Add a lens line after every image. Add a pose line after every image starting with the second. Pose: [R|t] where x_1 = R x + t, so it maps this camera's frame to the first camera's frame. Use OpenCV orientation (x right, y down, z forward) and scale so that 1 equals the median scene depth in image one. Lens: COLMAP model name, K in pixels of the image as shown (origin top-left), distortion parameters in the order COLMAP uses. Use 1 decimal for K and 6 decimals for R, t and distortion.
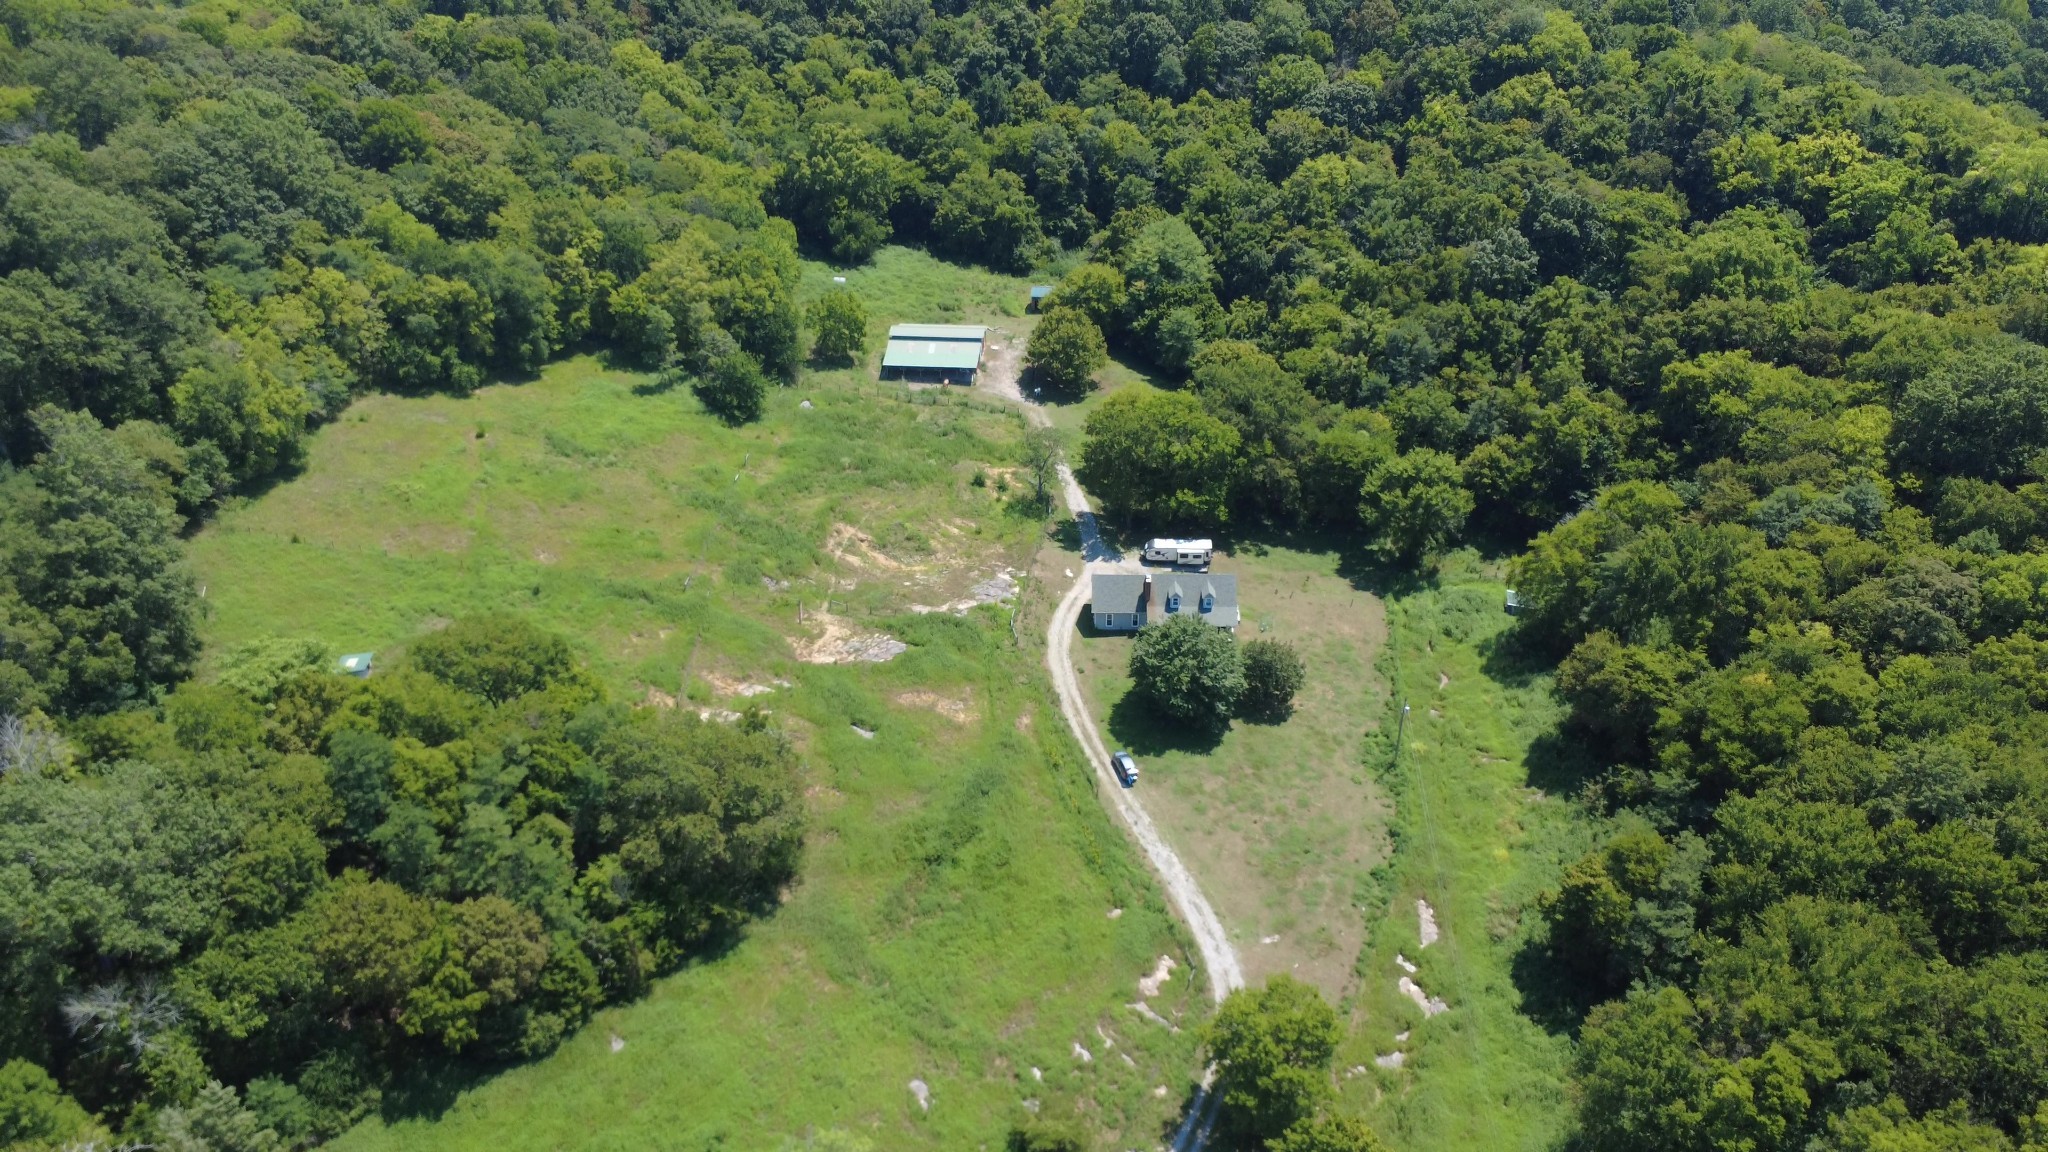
lens RADIAL K [[1546.3, 0, 1021.5], [0, 1546.3, 577.6], [0, 0, 1]] dist [0.002496, -0.001082]
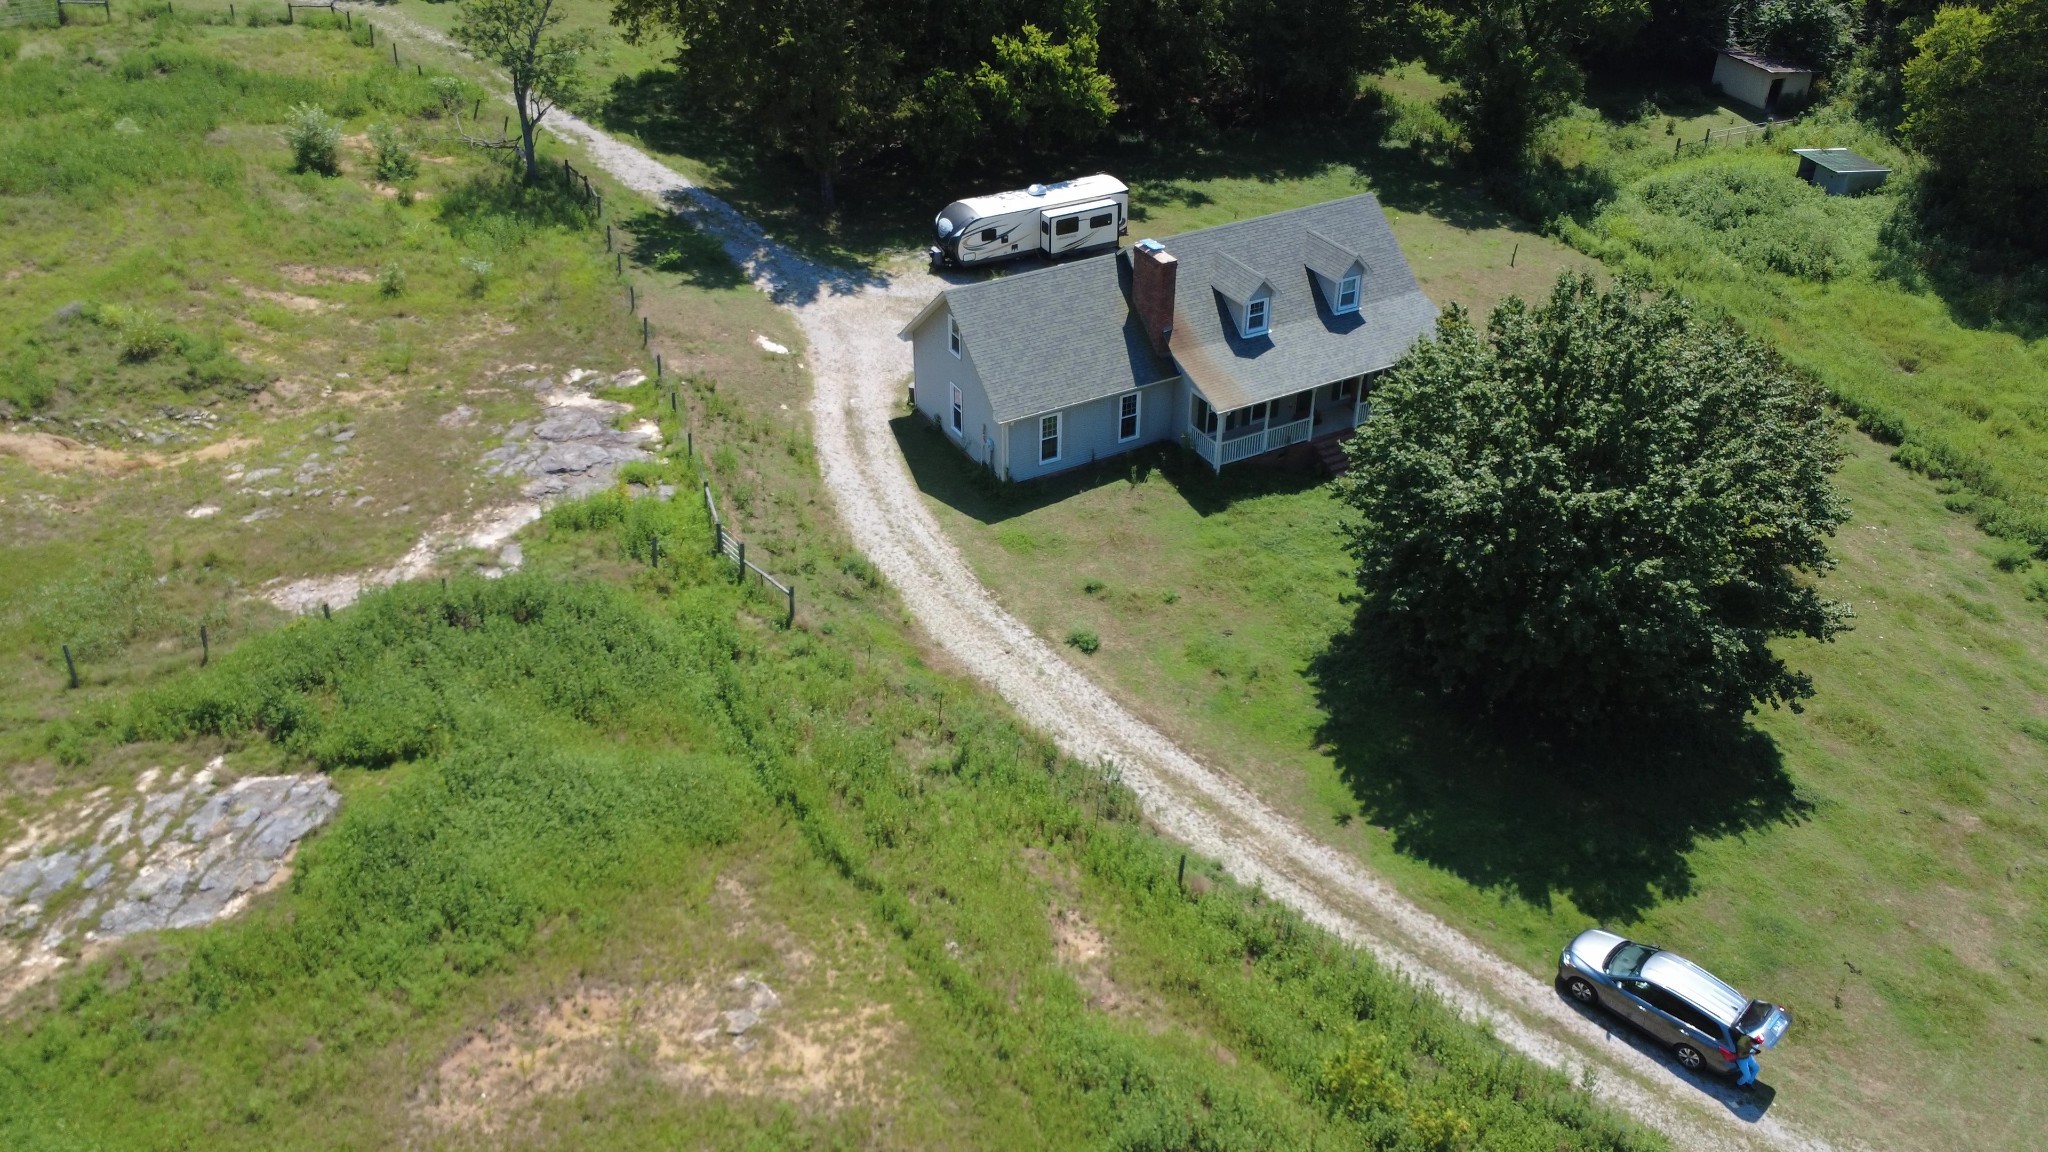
lens RADIAL K [[1546.3, 0, 1024.7], [0, 1546.3, 570.9], [0, 0, 1]] dist [0.002496, -0.001082]
pose [[0.850078, -0.278177, 0.447196, -0.072791], [0.247575, 0.960526, 0.126874, 0.013005], [-0.464837, 0.002861, 0.885392, 0.708206]]
